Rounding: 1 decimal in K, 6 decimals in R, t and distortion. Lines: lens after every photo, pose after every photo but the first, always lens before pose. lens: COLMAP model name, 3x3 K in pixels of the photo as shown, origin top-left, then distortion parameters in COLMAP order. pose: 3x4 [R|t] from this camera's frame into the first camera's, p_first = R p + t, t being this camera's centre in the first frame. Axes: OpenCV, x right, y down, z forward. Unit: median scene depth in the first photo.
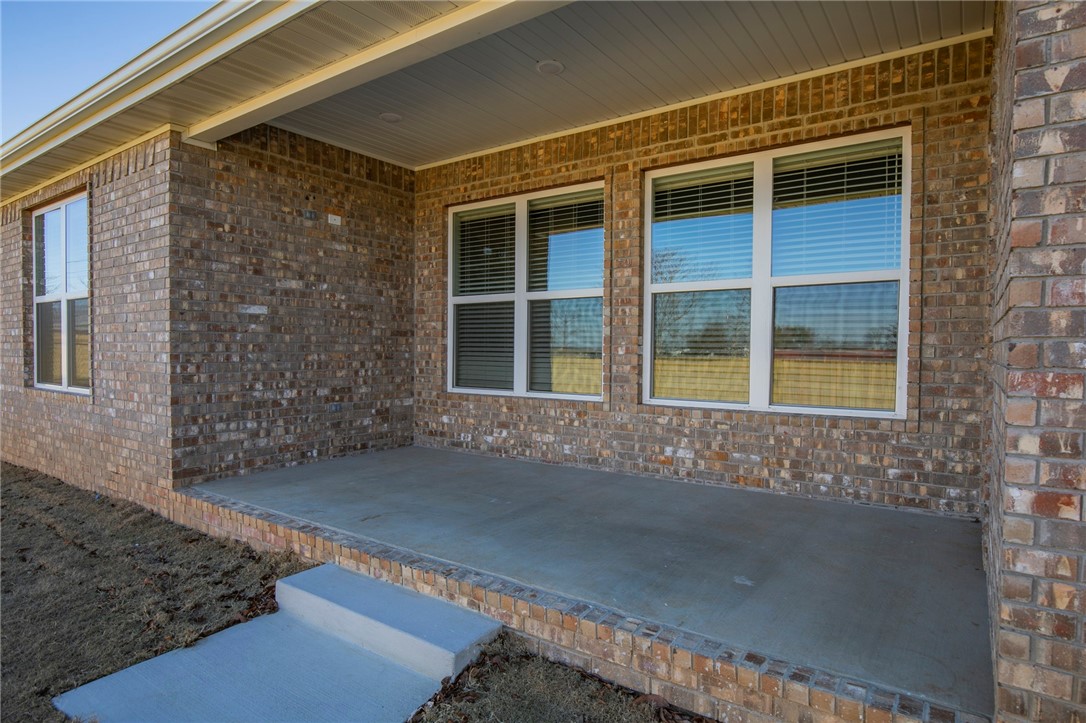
lens RADIAL K [[602.5, 0, 544.3], [0, 602.5, 357.4], [0, 0, 1]] dist [-0.015611, -0.000559]
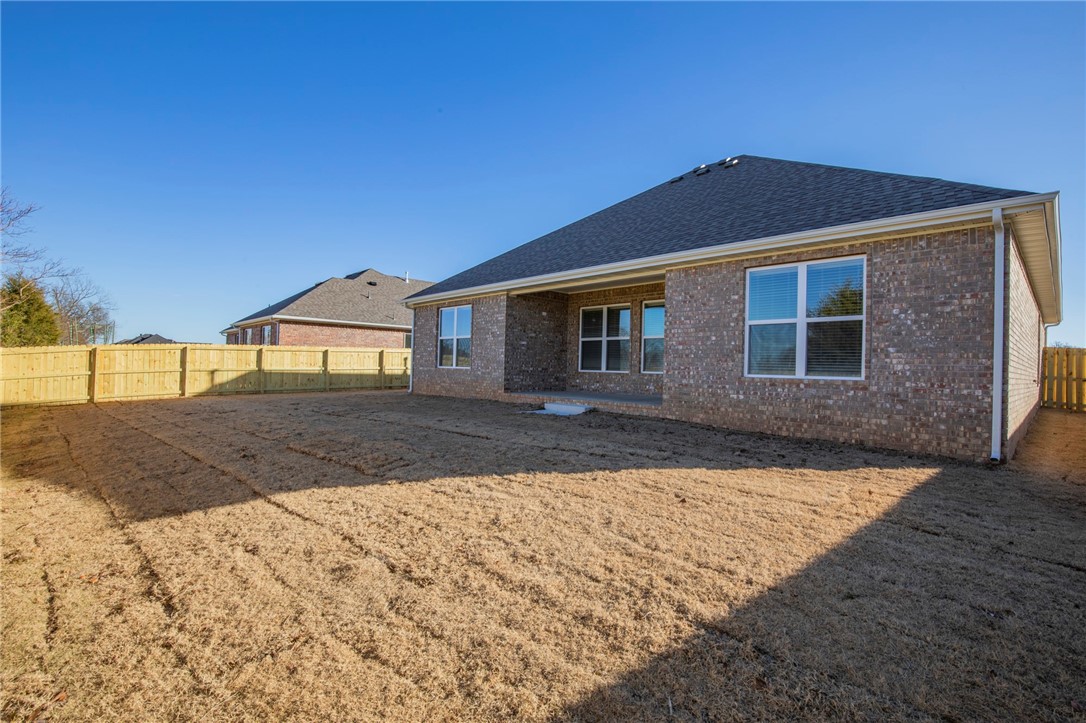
lens RADIAL K [[511.4, 0, 546.3], [0, 511.4, 363.8], [0, 0, 1]] dist [-0.026090, 0.004400]
pose [[0.982012, 0.016286, -0.188114, 0.156586], [-0.021883, 0.999376, -0.027712, 0.099171], [0.187545, 0.031330, 0.981756, -1.533961]]
